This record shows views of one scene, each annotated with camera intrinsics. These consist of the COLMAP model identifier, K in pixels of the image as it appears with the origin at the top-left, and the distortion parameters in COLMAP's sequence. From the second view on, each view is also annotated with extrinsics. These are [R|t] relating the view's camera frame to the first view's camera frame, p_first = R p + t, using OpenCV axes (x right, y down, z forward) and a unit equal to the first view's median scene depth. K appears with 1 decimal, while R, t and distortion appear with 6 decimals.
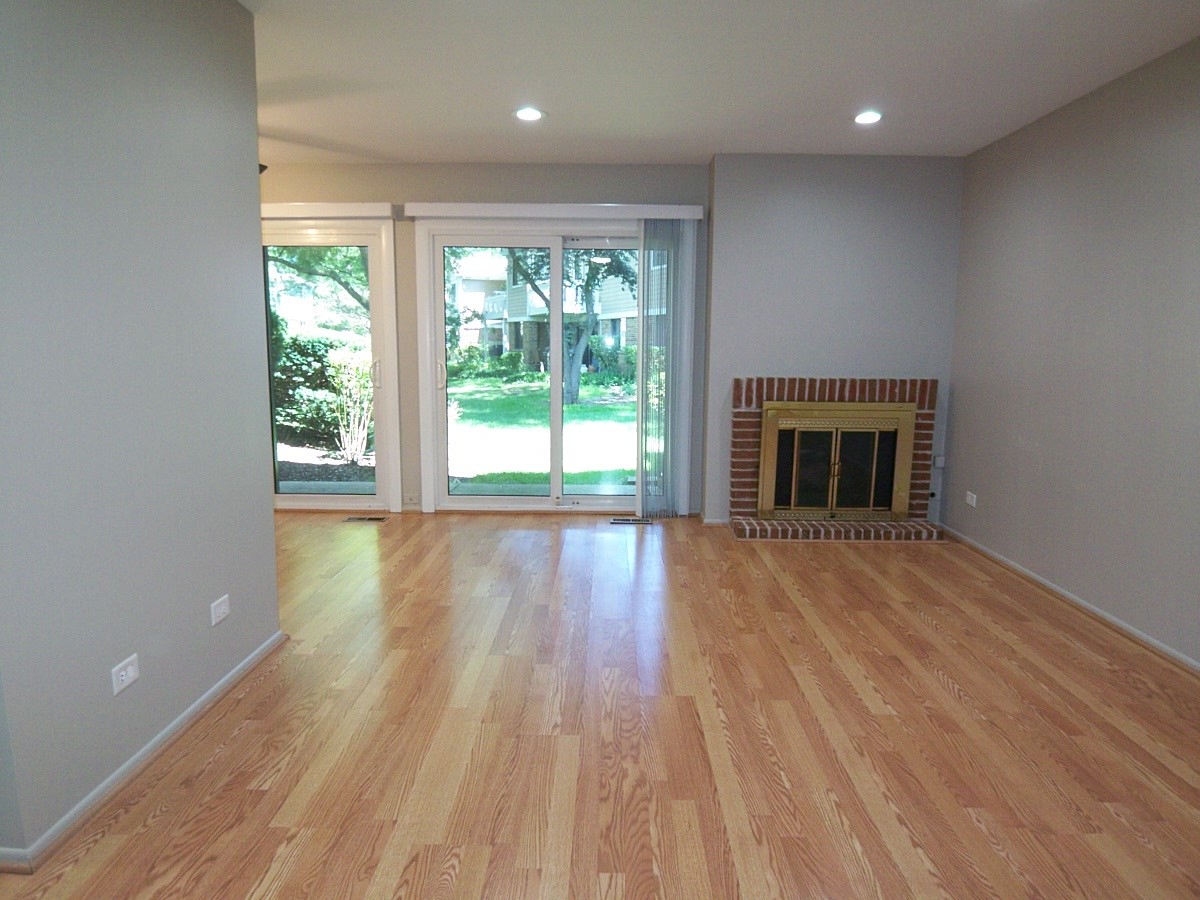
lens RADIAL K [[811.1, 0, 603.3], [0, 811.1, 465.6], [0, 0, 1]] dist [-0.001998, -0.058940]
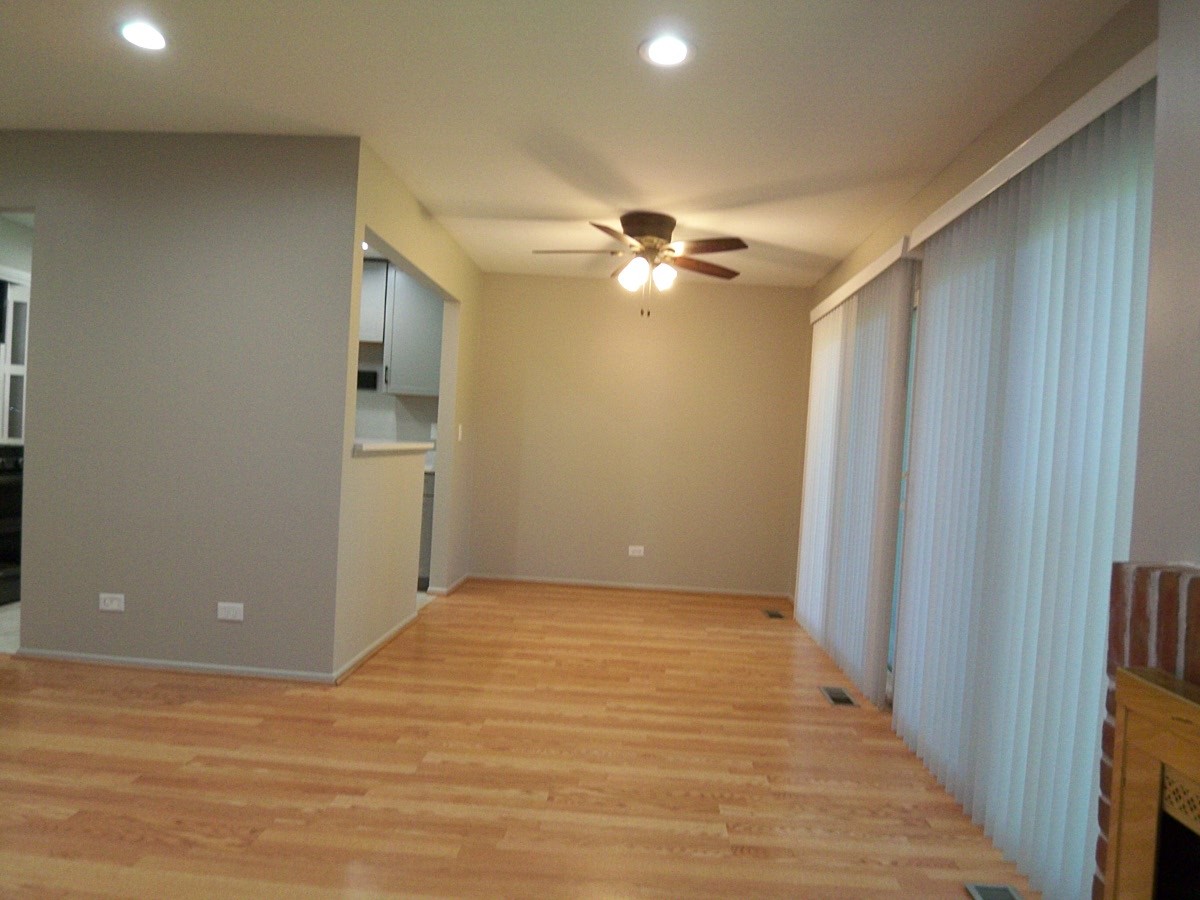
lens RADIAL K [[807.9, 0, 602.1], [0, 807.9, 470.1], [0, 0, 1]] dist [-0.004963, -0.055031]
pose [[-0.034505, 0.027965, -0.999013, 0.423430], [-0.202358, 0.978708, 0.034386, -0.113017], [0.978704, 0.203344, -0.028112, 0.841669]]
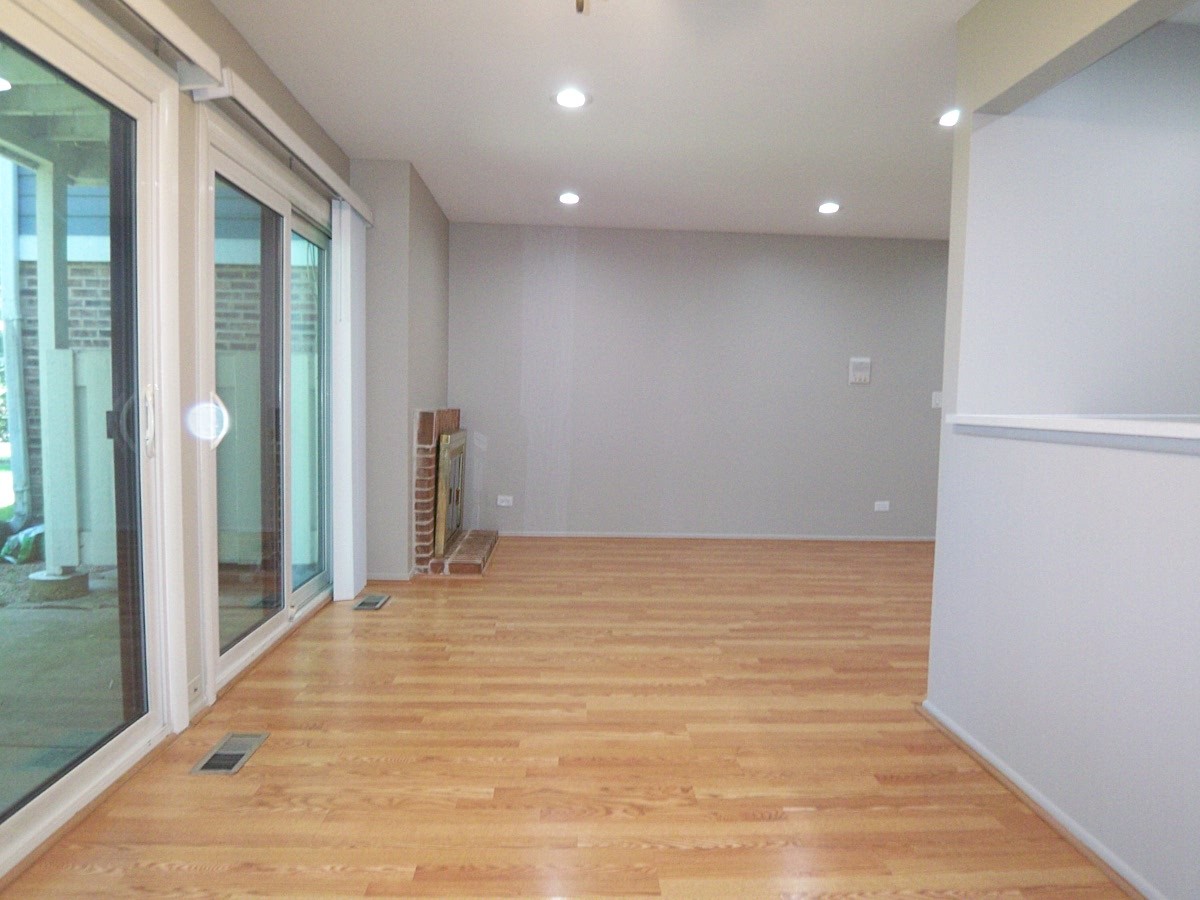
lens RADIAL K [[821.8, 0, 601.6], [0, 821.8, 462.9], [0, 0, 1]] dist [0.021876, -0.068412]
pose [[-0.058220, -0.085956, 0.994596, -0.793550], [0.124901, 0.987831, 0.092682, -0.114353], [-0.990460, 0.129622, -0.046776, 0.860450]]
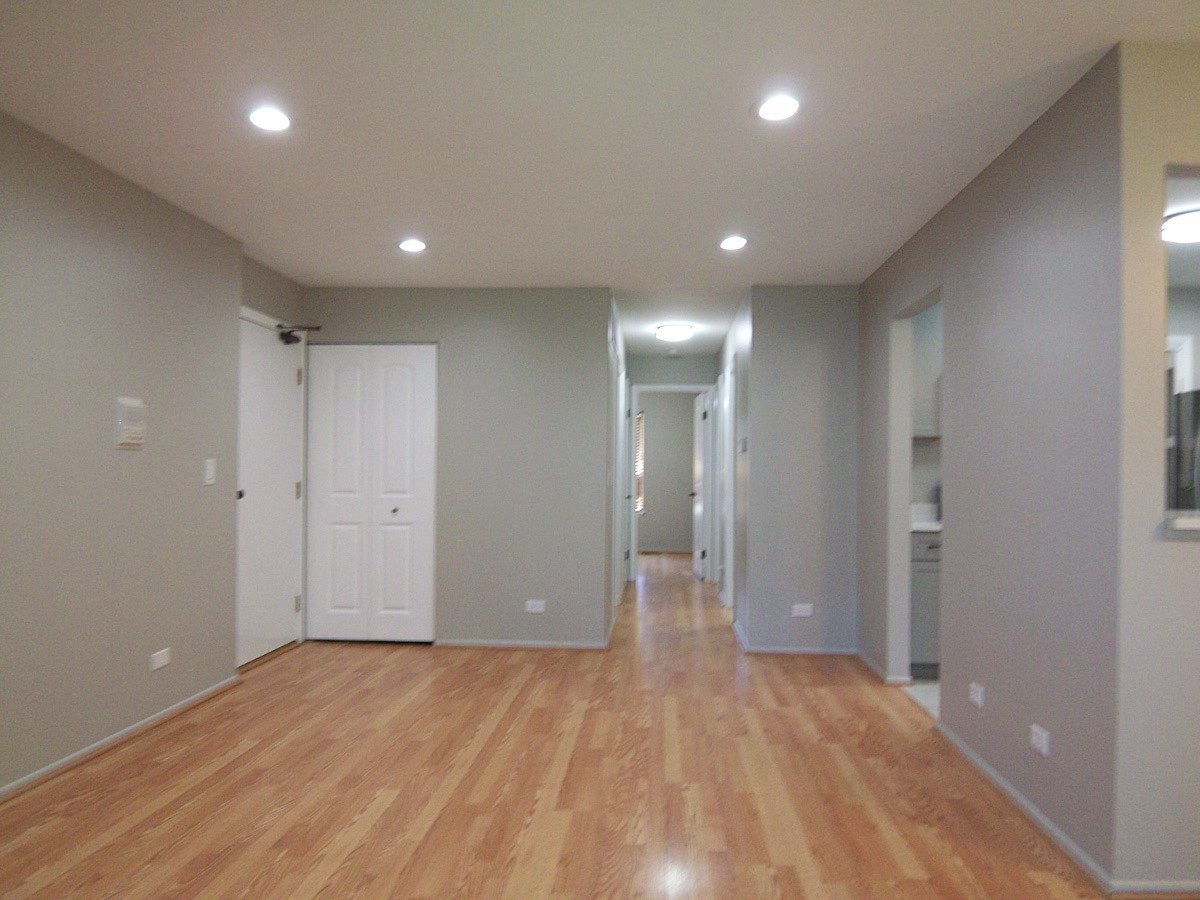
lens RADIAL K [[811.1, 0, 603.3], [0, 811.1, 465.6], [0, 0, 1]] dist [-0.001998, -0.058940]
pose [[-0.997992, -0.018589, 0.060558, -0.000502], [-0.009969, 0.990152, 0.139641, -0.148845], [-0.062558, 0.138757, -0.988349, 1.036847]]
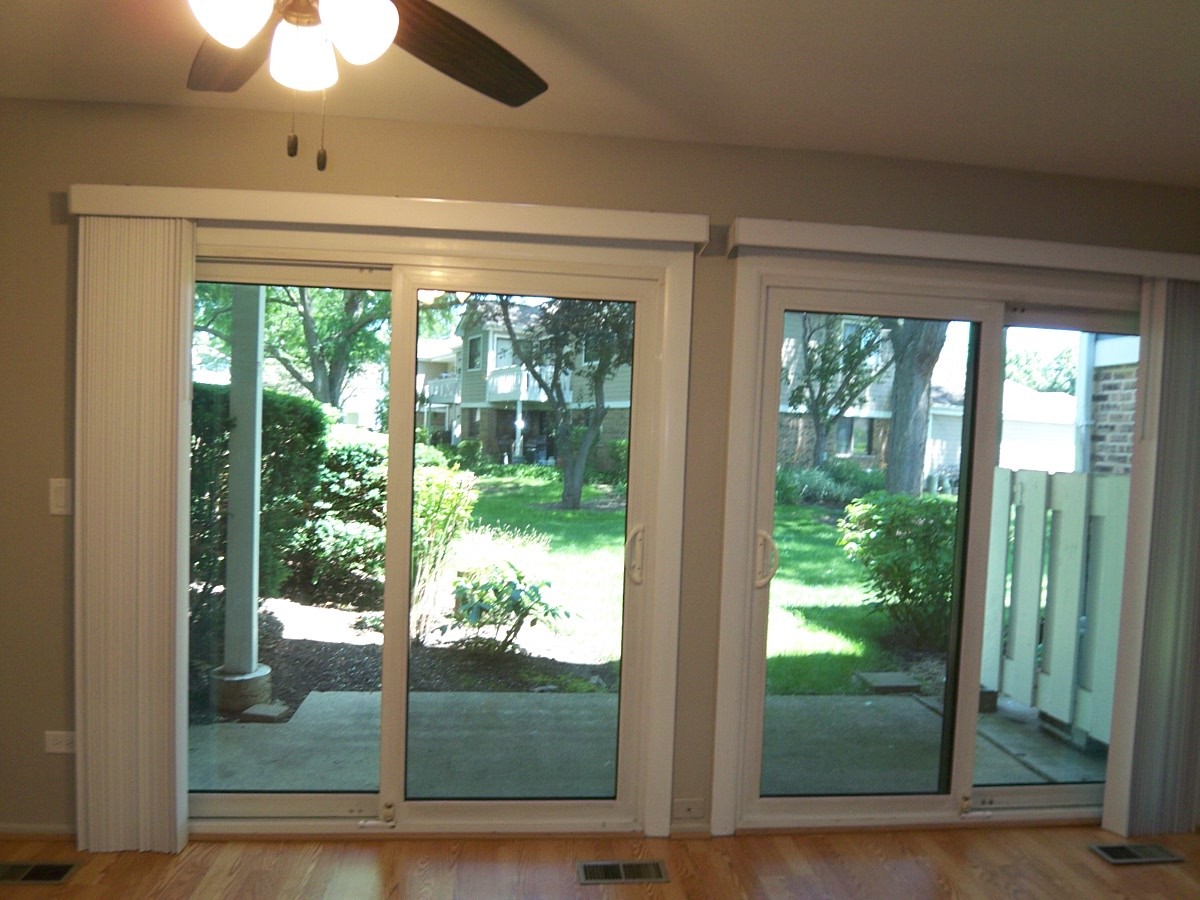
lens RADIAL K [[811.1, 0, 603.3], [0, 811.1, 465.6], [0, 0, 1]] dist [-0.001998, -0.058940]
pose [[0.993706, 0.024721, 0.109257, -0.387411], [-0.013352, 0.994530, -0.103592, -0.127502], [-0.111220, 0.101481, 0.988601, 0.557012]]
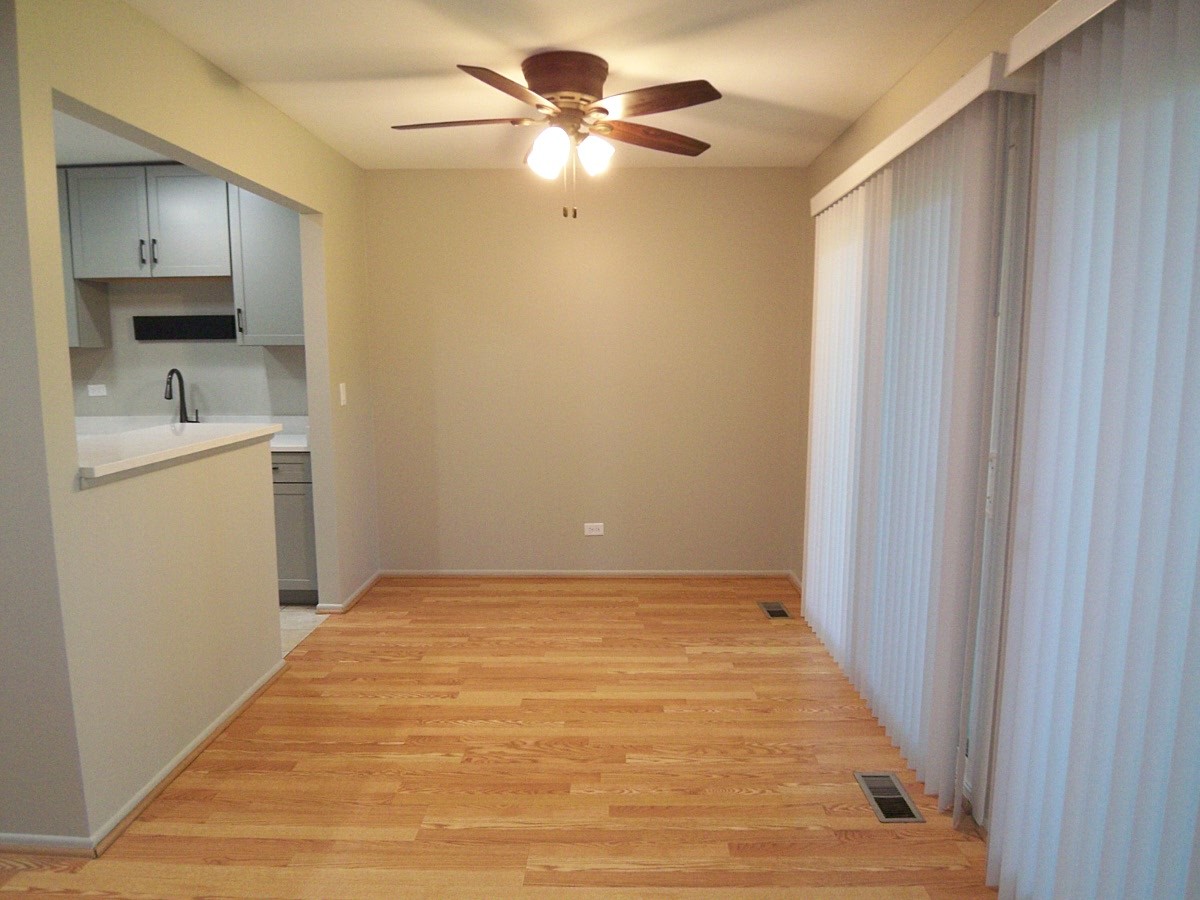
lens RADIAL K [[807.9, 0, 602.1], [0, 807.9, 470.1], [0, 0, 1]] dist [-0.004963, -0.055031]
pose [[-0.007931, 0.140766, -0.990011, 0.135869], [-0.145320, 0.979370, 0.140417, -0.164254], [0.989353, 0.144982, 0.012689, 0.870097]]
